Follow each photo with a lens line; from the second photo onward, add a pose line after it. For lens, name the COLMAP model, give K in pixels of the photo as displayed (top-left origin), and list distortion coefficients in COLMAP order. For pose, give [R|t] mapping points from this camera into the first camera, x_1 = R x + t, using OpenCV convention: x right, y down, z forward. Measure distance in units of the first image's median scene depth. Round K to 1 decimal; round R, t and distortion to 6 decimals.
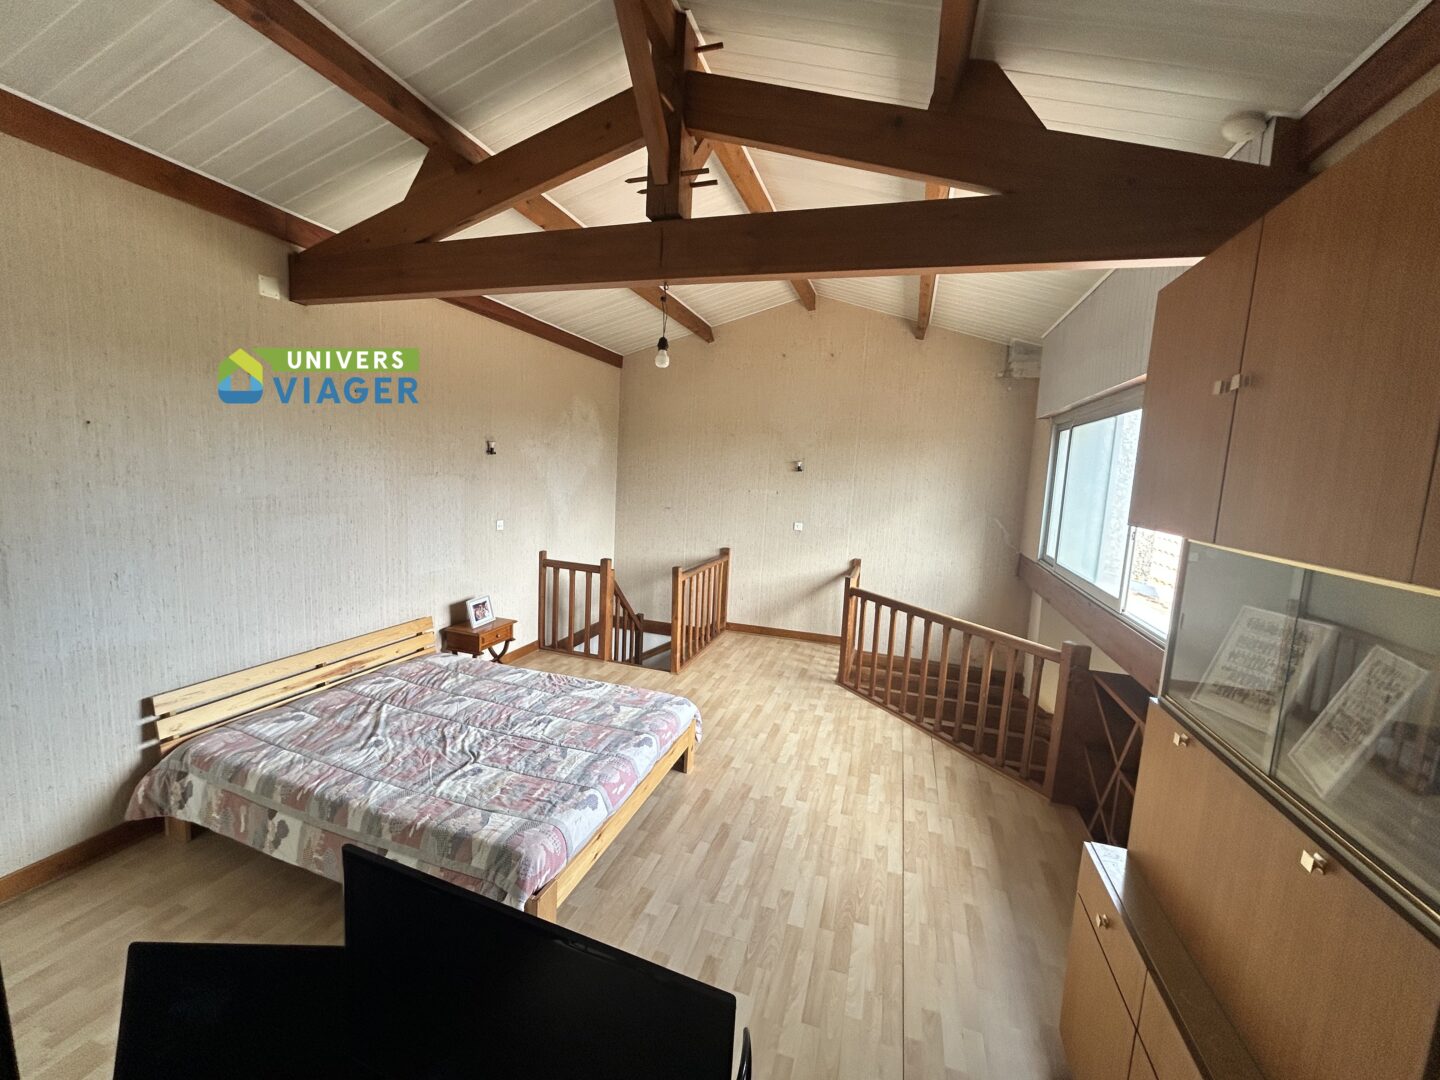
lens RADIAL K [[584.9, 0, 719.8], [0, 584.9, 540.1], [0, 0, 1]] dist [-0.002298, -0.000144]
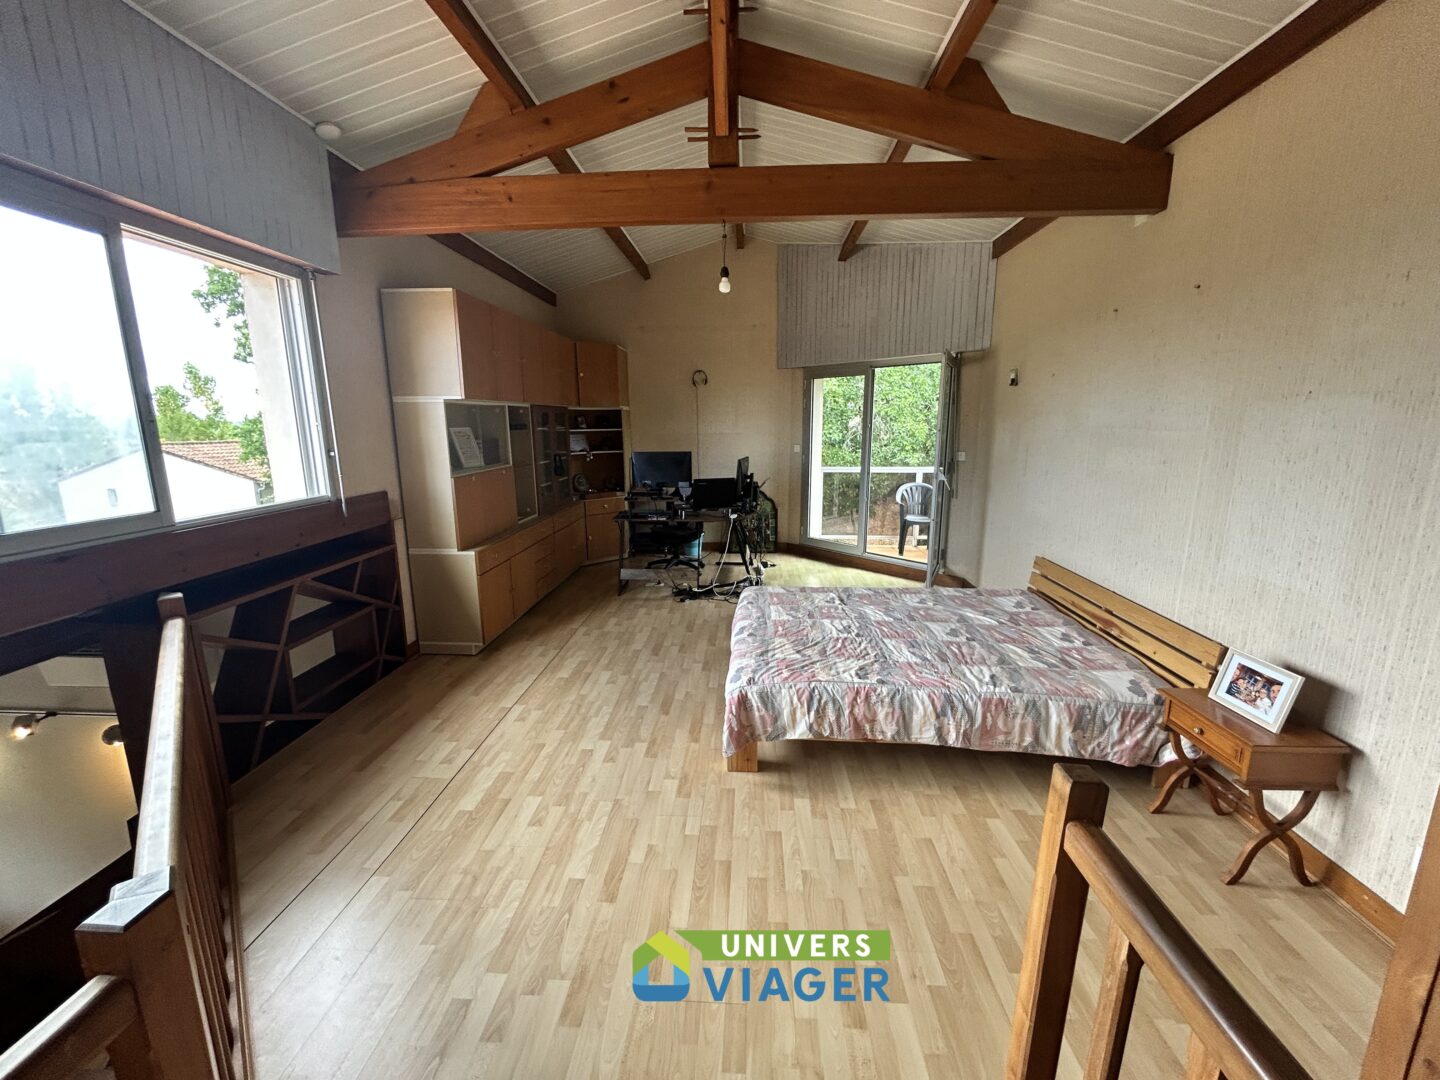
lens RADIAL K [[584.9, 0, 719.8], [0, 584.9, 539.6], [0, 0, 1]] dist [-0.002298, -0.000144]
pose [[-0.969255, 0.003822, -0.246030, 0.147449], [-0.073503, 0.949728, 0.304326, -0.126491], [0.234825, 0.313053, -0.920247, 1.601370]]
